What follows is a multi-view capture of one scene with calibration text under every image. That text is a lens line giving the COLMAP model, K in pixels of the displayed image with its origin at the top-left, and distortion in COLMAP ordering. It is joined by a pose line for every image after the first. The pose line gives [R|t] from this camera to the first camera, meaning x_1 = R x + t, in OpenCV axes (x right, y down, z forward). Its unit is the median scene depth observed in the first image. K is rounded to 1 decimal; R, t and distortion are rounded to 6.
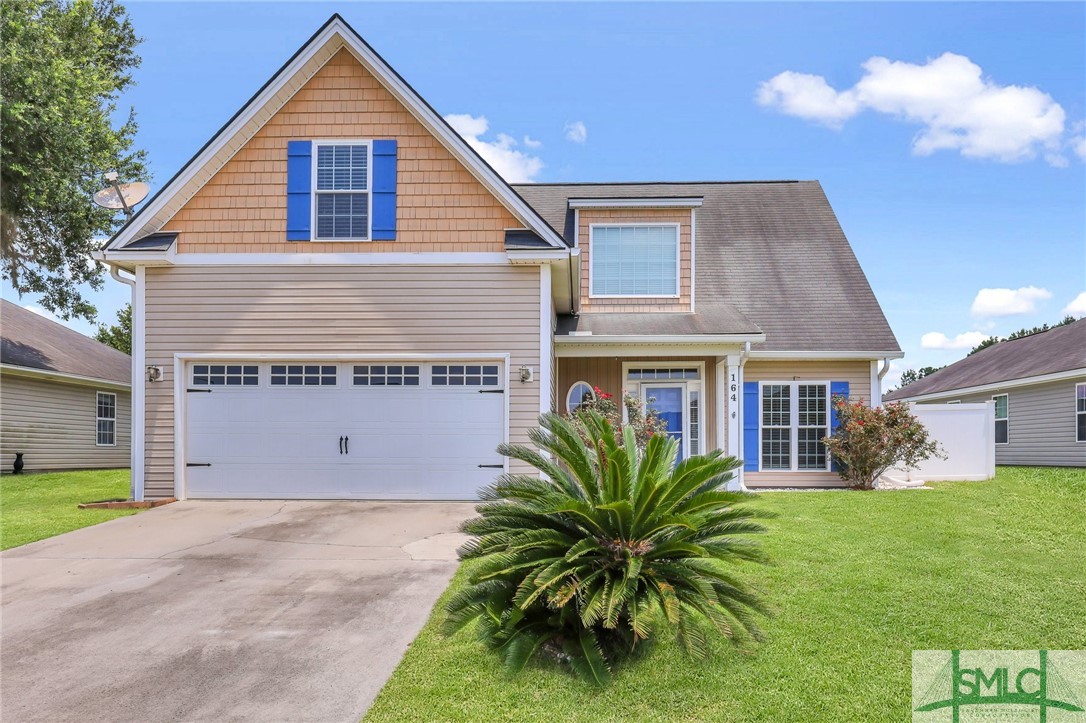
lens RADIAL K [[729.5, 0, 525.3], [0, 729.5, 366.4], [0, 0, 1]] dist [0.001723, 0.006400]
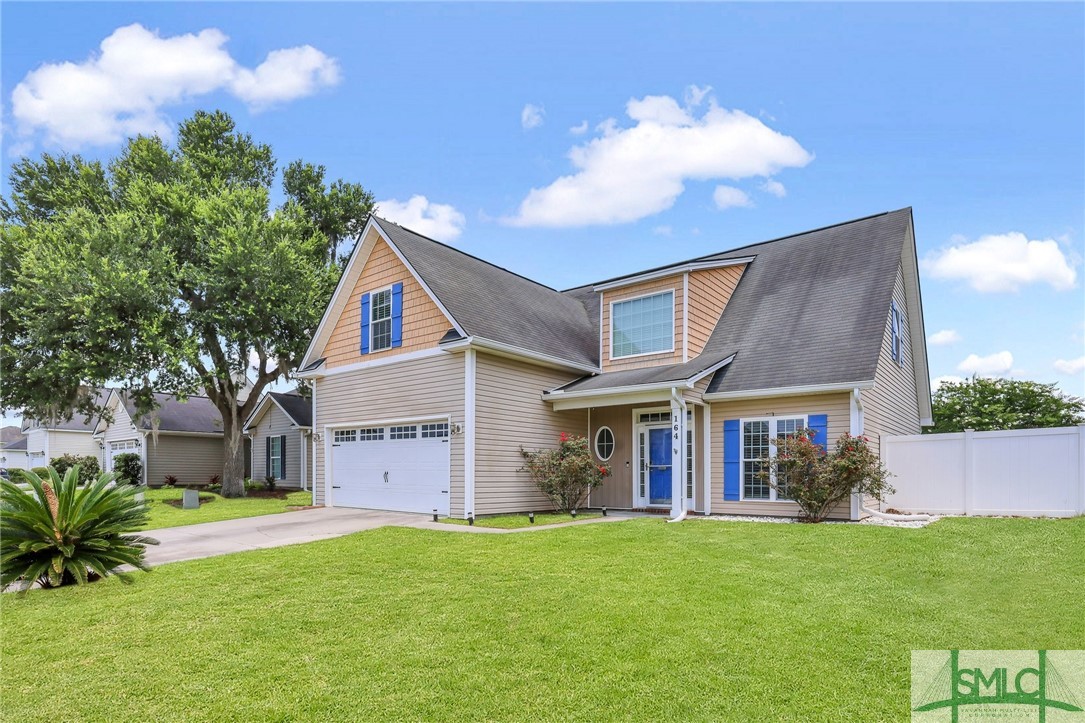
lens RADIAL K [[531.0, 0, 540.6], [0, 531.0, 420.7], [0, 0, 1]] dist [-0.001556, -0.000125]
pose [[0.820025, -0.053430, -0.569828, 0.579433], [0.062903, 0.998015, -0.003057, 0.007400], [0.568860, -0.033337, 0.821759, 0.186062]]
